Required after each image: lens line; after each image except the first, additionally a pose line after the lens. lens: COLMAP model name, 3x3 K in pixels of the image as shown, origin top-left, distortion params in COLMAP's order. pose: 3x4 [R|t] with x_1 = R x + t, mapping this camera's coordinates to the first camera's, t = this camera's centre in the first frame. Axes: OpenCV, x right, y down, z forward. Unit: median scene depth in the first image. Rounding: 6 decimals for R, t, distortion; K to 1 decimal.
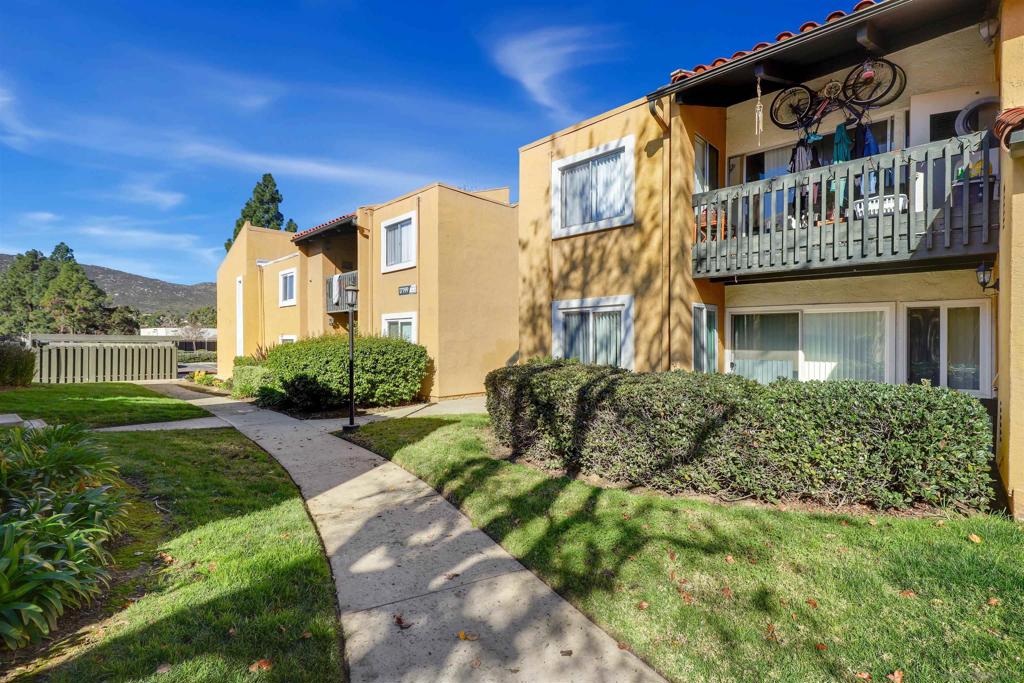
lens RADIAL K [[461.0, 0, 518.3], [0, 461.0, 340.1], [0, 0, 1]] dist [0.000824, -0.000790]
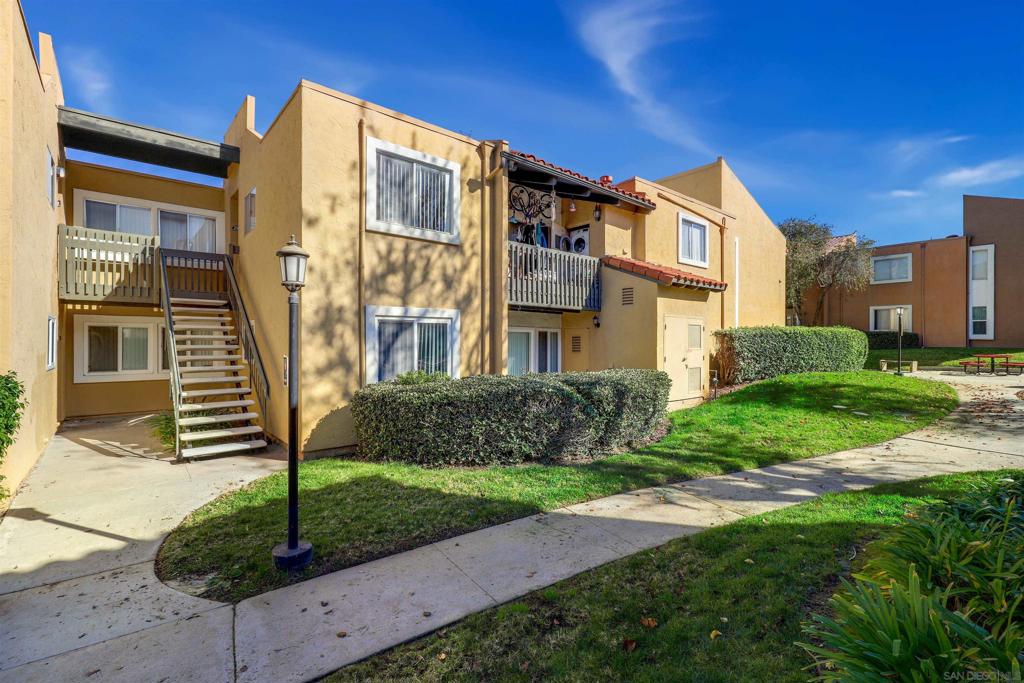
lens RADIAL K [[461.0, 0, 518.4], [0, 461.0, 343.6], [0, 0, 1]] dist [0.000824, -0.000790]
pose [[0.084438, -0.004036, 0.996421, -0.778060], [-0.002618, 0.999987, 0.004272, -0.021263], [-0.996425, -0.002969, 0.084427, 0.712080]]
